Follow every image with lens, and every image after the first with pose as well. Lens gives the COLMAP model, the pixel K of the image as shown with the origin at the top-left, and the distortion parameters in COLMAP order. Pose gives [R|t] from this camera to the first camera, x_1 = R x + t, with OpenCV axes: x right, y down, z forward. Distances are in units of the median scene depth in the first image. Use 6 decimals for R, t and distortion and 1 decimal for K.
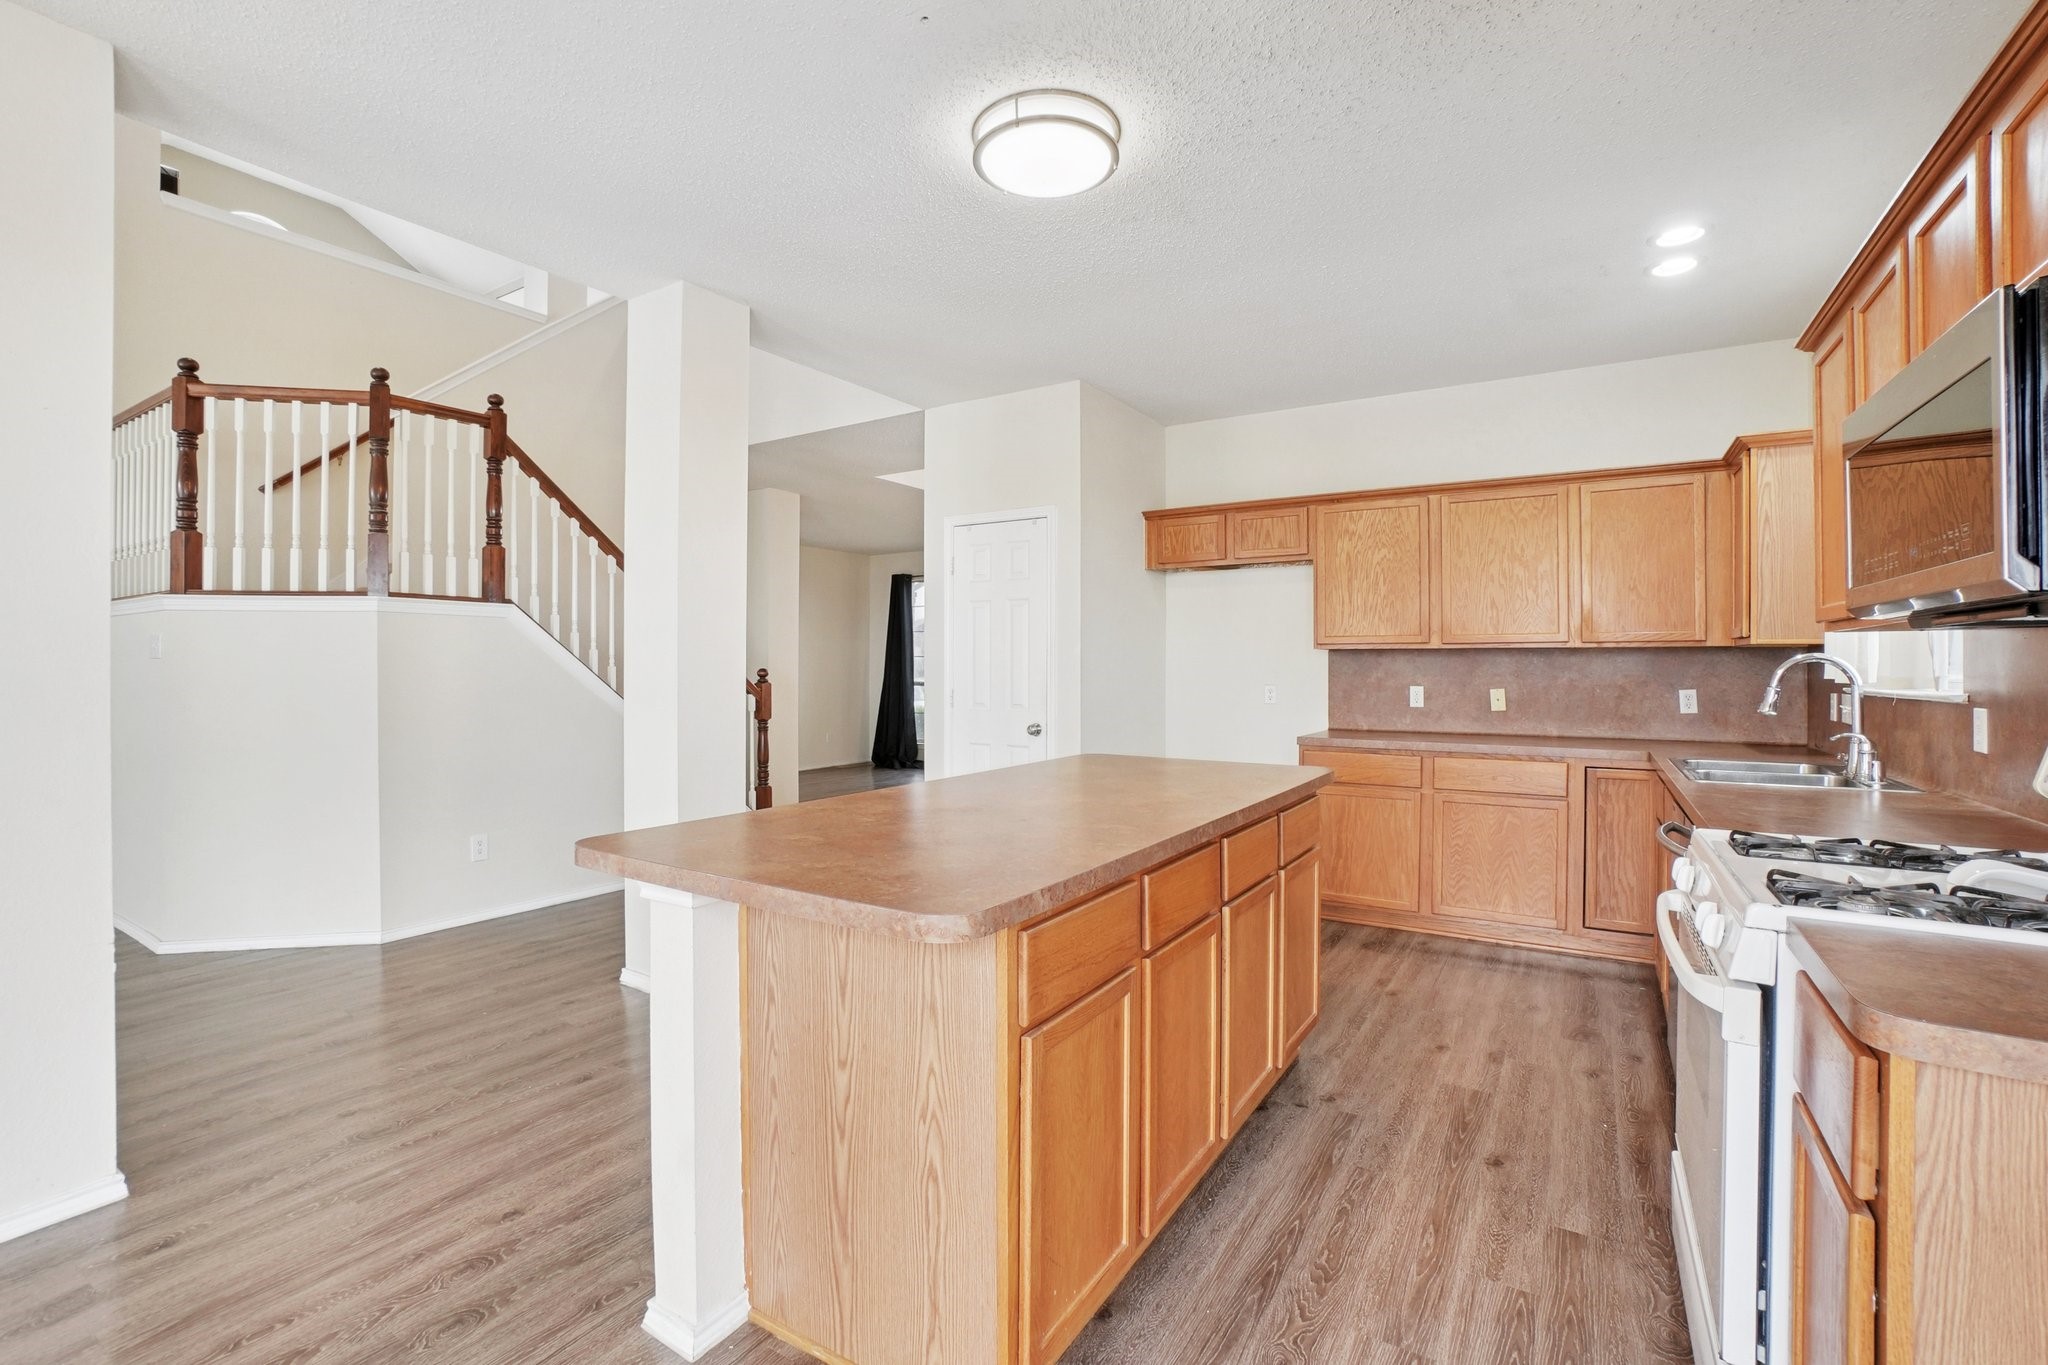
lens RADIAL K [[920.9, 0, 1007.2], [0, 920.9, 664.6], [0, 0, 1]] dist [-0.013787, 0.000630]
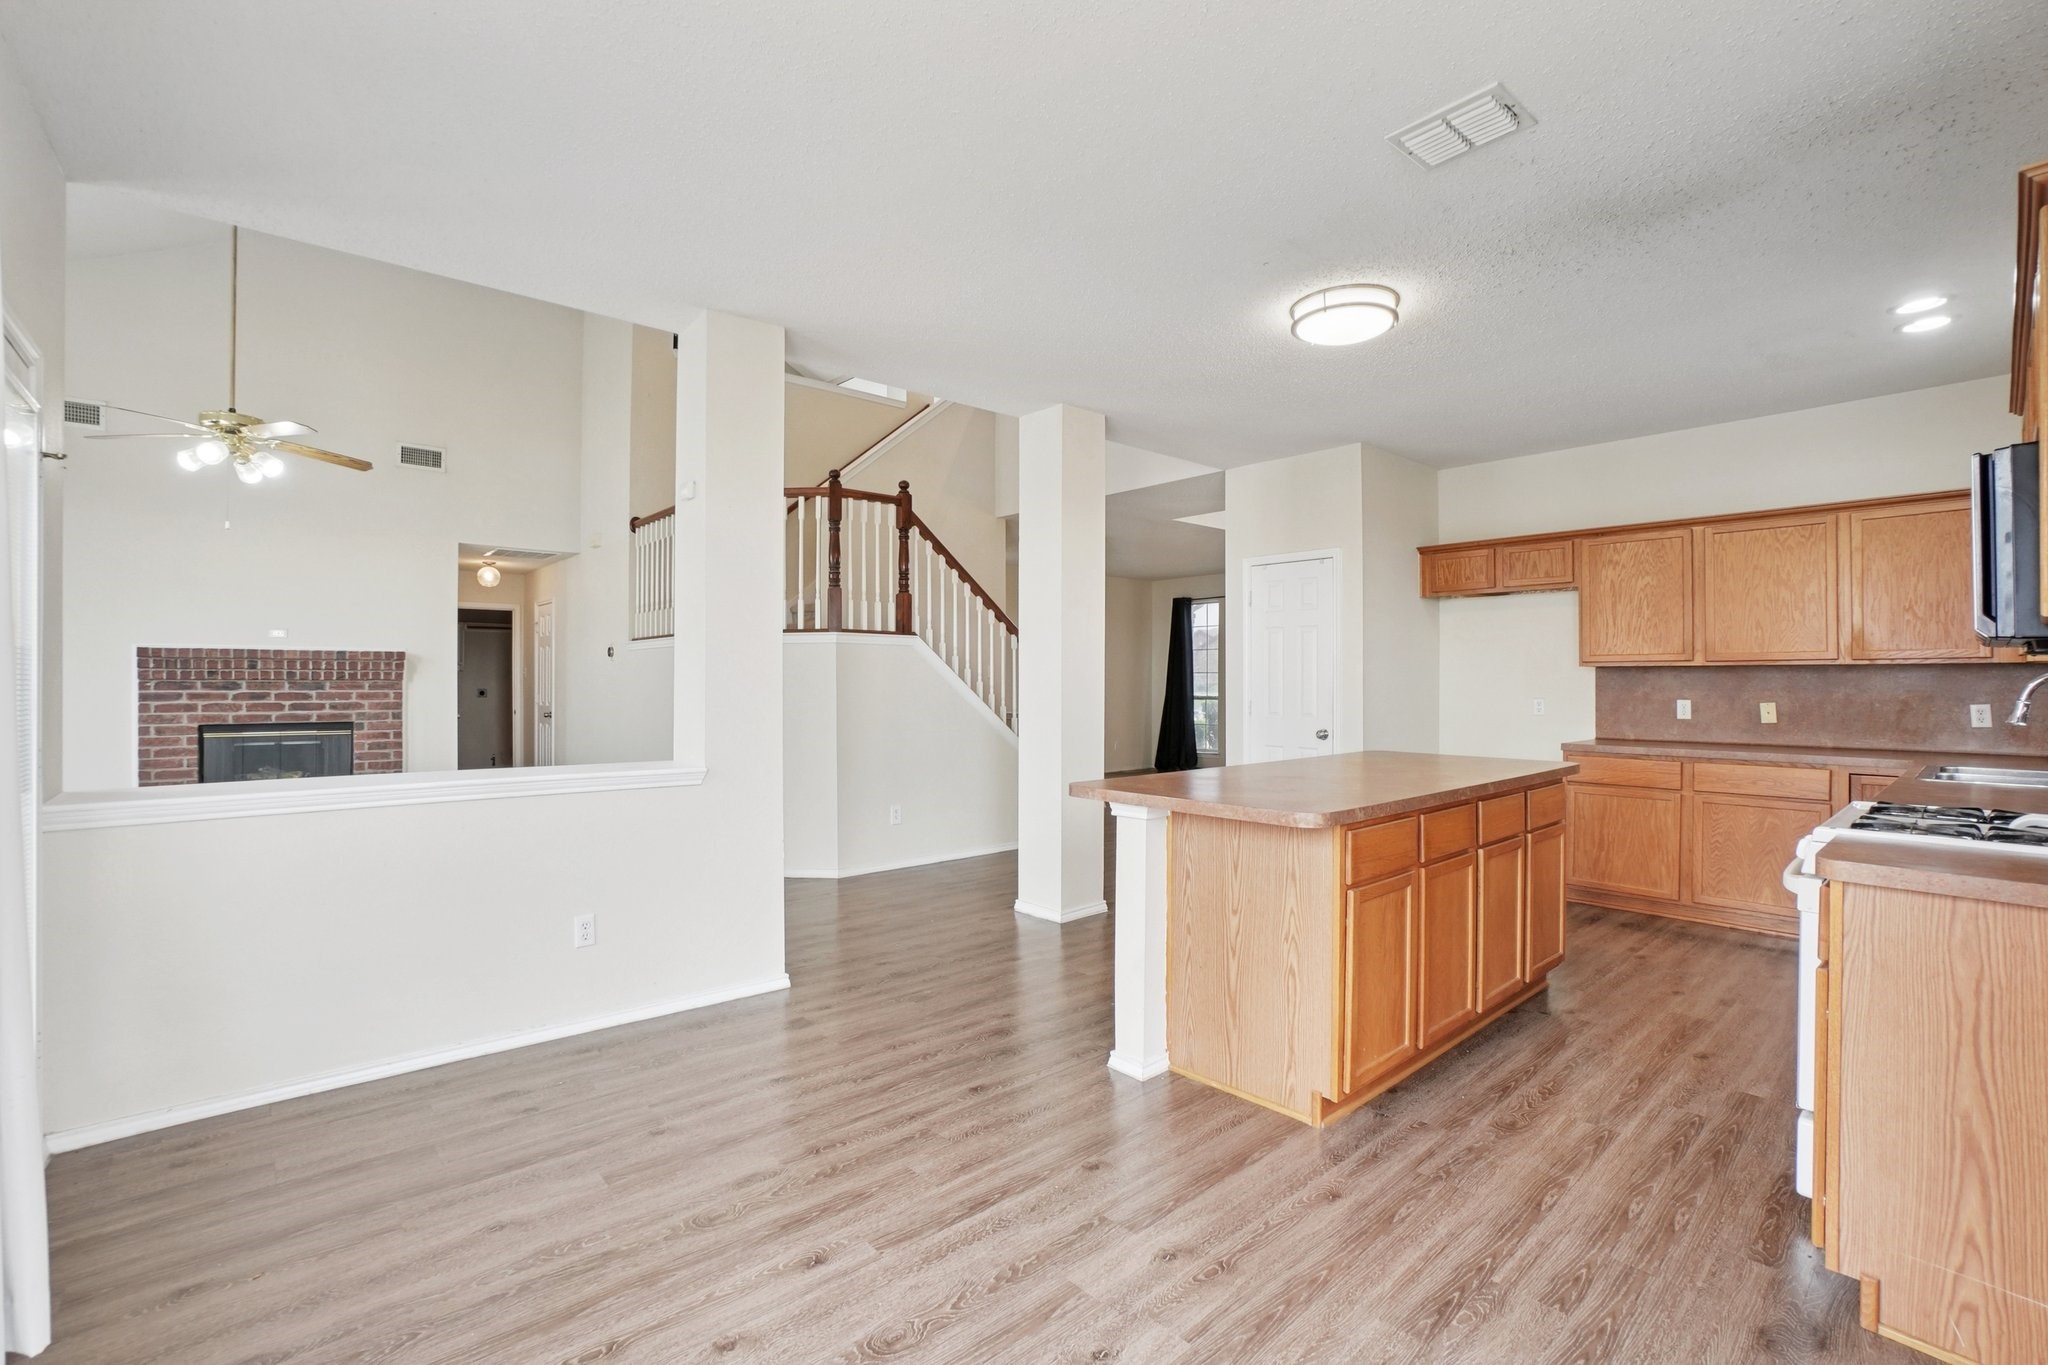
lens RADIAL K [[926.7, 0, 1016.5], [0, 926.7, 676.3], [0, 0, 1]] dist [-0.046844, 0.022077]
pose [[0.965406, -0.001332, -0.260748, -0.045053], [0.000424, 0.999994, -0.003539, -0.001411], [0.260751, 0.003306, 0.965400, -0.289153]]
